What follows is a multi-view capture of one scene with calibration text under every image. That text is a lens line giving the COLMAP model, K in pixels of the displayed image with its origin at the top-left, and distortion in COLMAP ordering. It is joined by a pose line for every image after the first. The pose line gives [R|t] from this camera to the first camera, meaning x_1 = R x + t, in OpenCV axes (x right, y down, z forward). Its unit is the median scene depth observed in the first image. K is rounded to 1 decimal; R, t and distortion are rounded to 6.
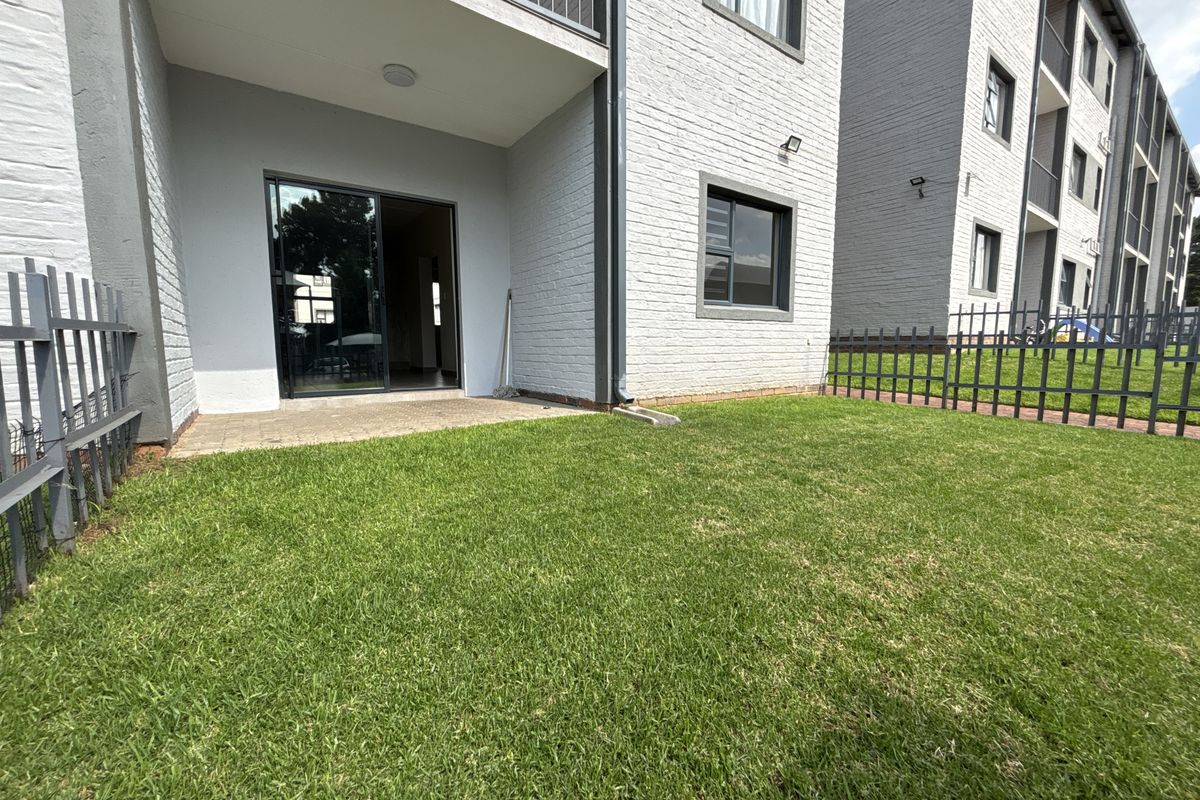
lens RADIAL K [[496.8, 0, 590.7], [0, 496.8, 395.5], [0, 0, 1]] dist [0.001377, -0.000137]
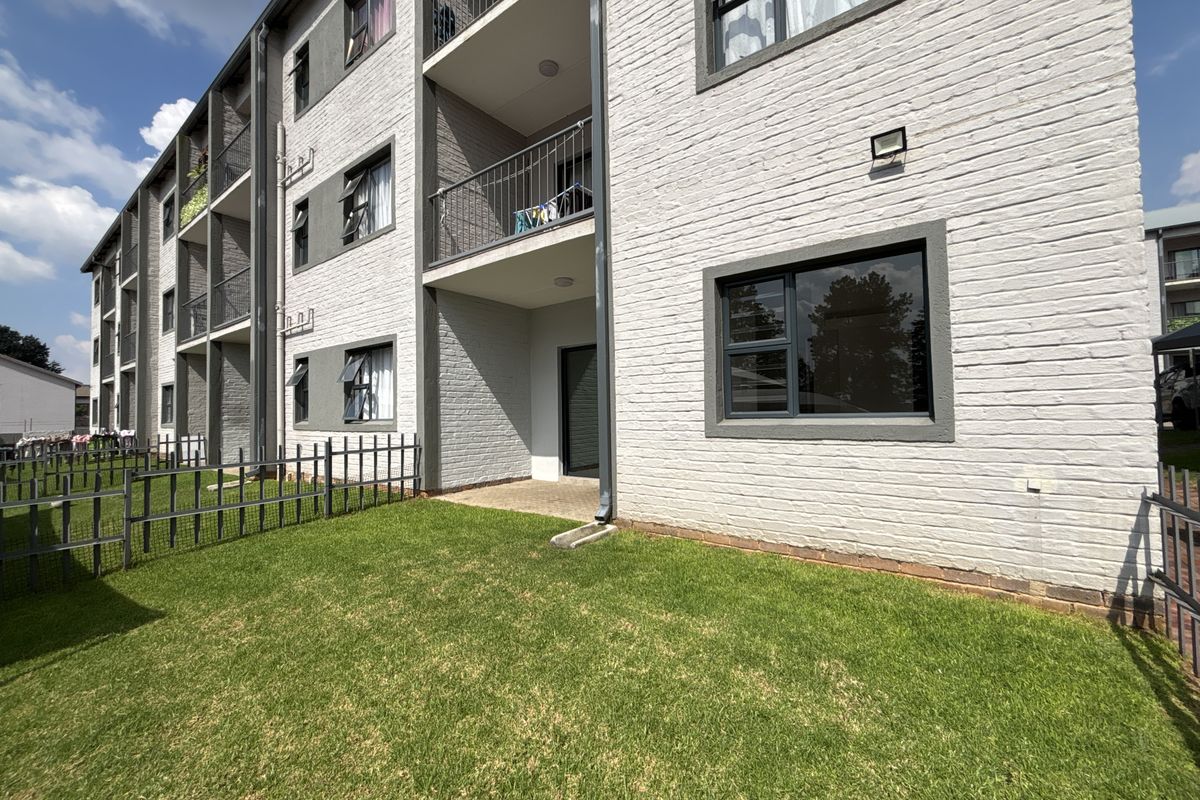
lens RADIAL K [[457.6, 0, 582.2], [0, 457.6, 401.3], [0, 0, 1]] dist [0.013914, -0.000051]
pose [[0.295314, -0.032069, -0.954862, 0.899679], [-0.077615, 0.995328, -0.057433, -0.158325], [0.952242, 0.091072, 0.291445, 0.580807]]
